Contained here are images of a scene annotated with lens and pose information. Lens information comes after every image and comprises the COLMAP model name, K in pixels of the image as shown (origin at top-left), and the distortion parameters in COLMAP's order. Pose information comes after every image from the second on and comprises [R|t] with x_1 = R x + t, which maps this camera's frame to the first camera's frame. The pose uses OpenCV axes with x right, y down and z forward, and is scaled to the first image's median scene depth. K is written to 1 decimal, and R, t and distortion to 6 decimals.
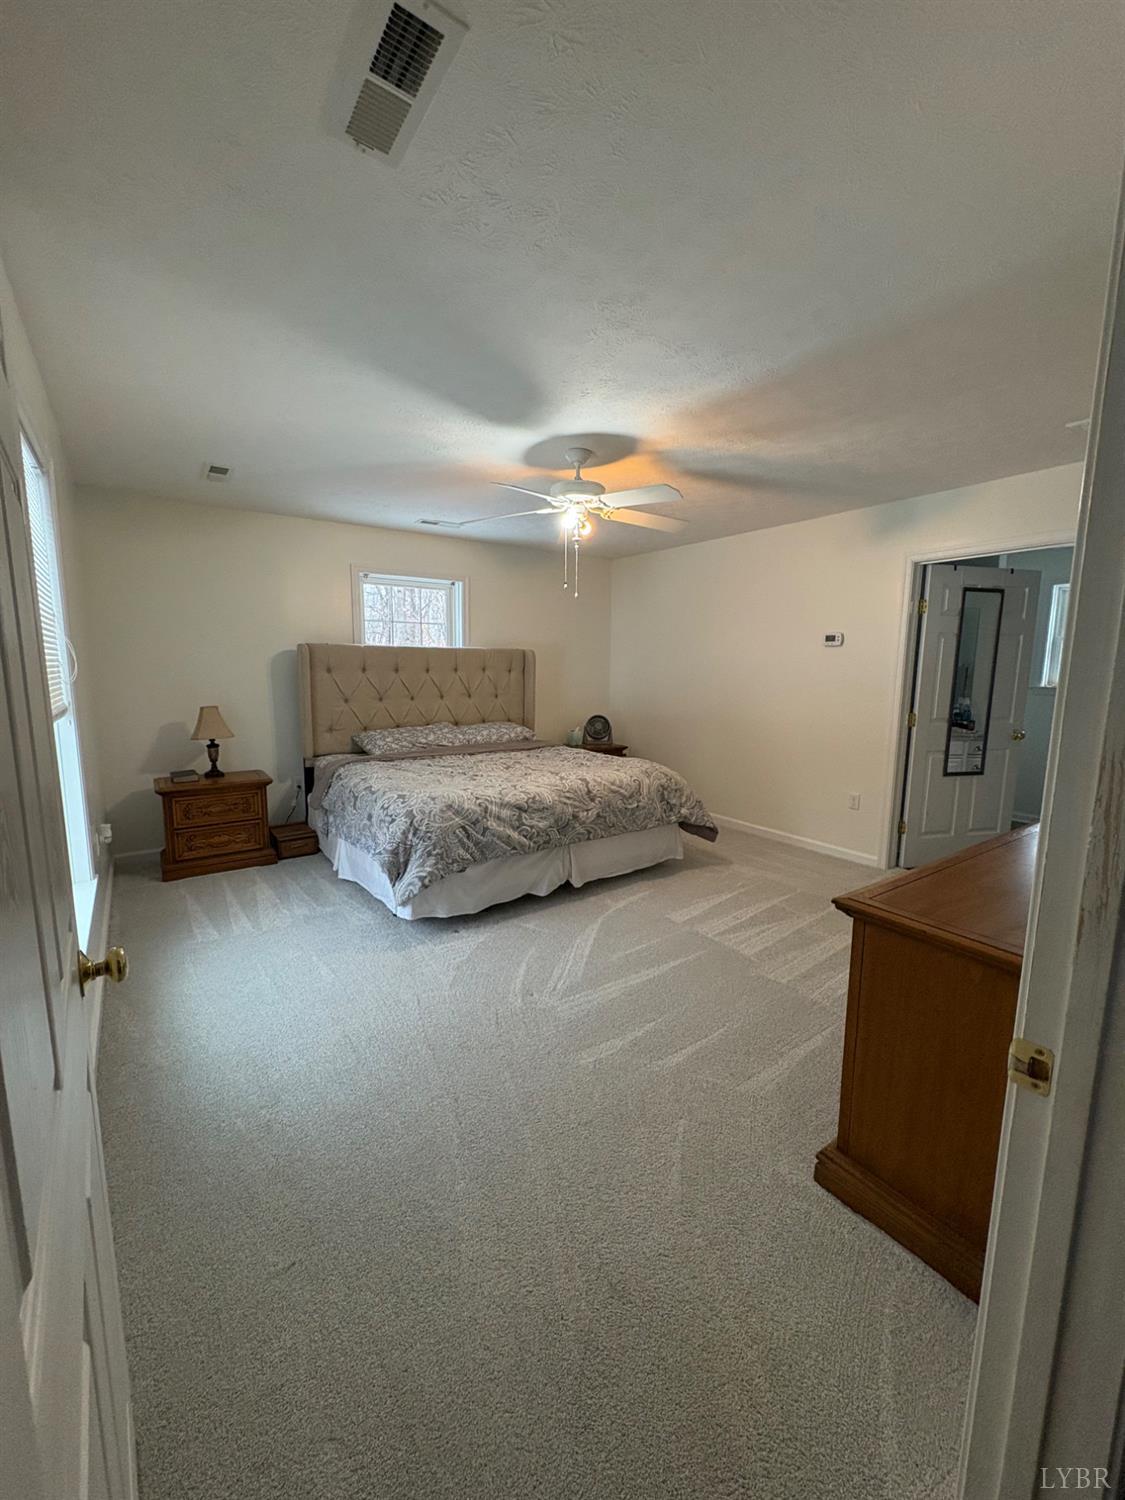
lens RADIAL K [[594.5, 0, 562.5], [0, 594.5, 750.0], [0, 0, 1]] dist [-0.003640, -0.000319]
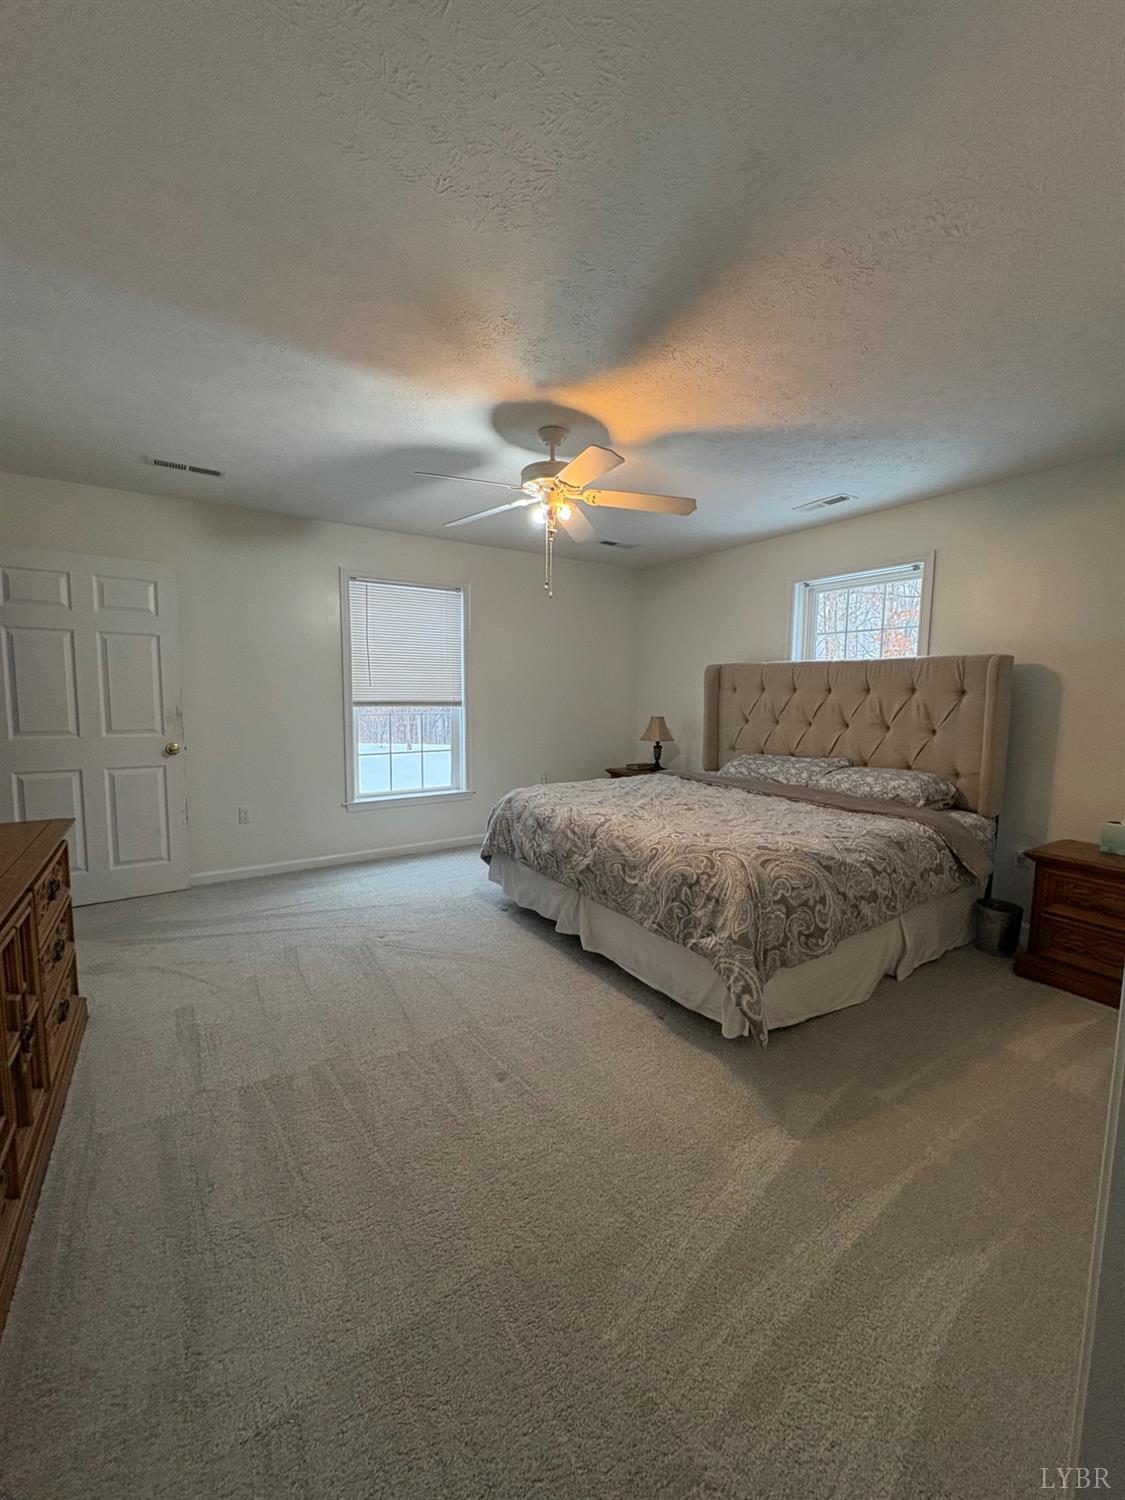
lens RADIAL K [[594.5, 0, 562.5], [0, 594.5, 750.0], [0, 0, 1]] dist [-0.003640, -0.000319]
pose [[-0.036709, 0.092376, -0.995047, 0.715784], [-0.152444, 0.983547, 0.096933, -0.096530], [0.987630, 0.155247, -0.022023, 0.843623]]
